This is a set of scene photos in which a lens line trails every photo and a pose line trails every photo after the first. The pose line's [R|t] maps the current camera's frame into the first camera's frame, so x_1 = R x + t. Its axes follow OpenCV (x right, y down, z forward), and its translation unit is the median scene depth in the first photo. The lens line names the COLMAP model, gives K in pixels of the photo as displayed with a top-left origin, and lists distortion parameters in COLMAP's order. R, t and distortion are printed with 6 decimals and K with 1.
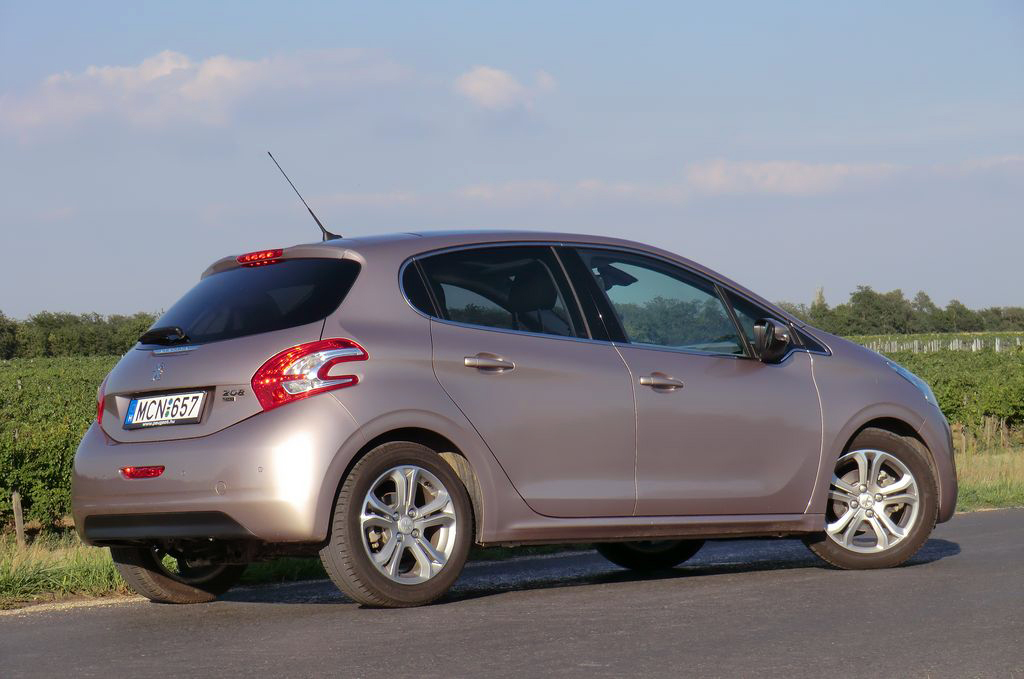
lens RADIAL K [[2756.6, 0, 509.5], [0, 2756.6, 340.5], [0, 0, 1]] dist [0.043832, 0.000000]
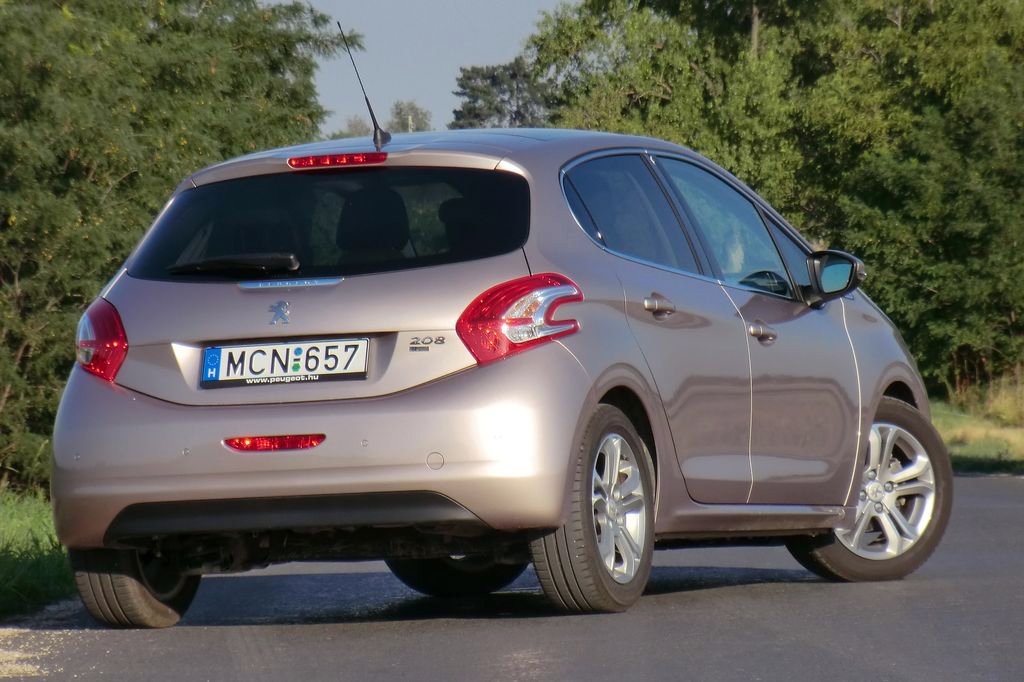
lens RADIAL K [[7471.6, 0, 517.9], [0, 7471.6, 335.9], [0, 0, 1]] dist [1.698680, 0.000000]
pose [[0.873423, 0.009220, 0.486874, -1.072110], [-0.016495, 0.999807, 0.010657, -0.005301], [-0.486682, -0.017339, 0.873407, -0.839035]]
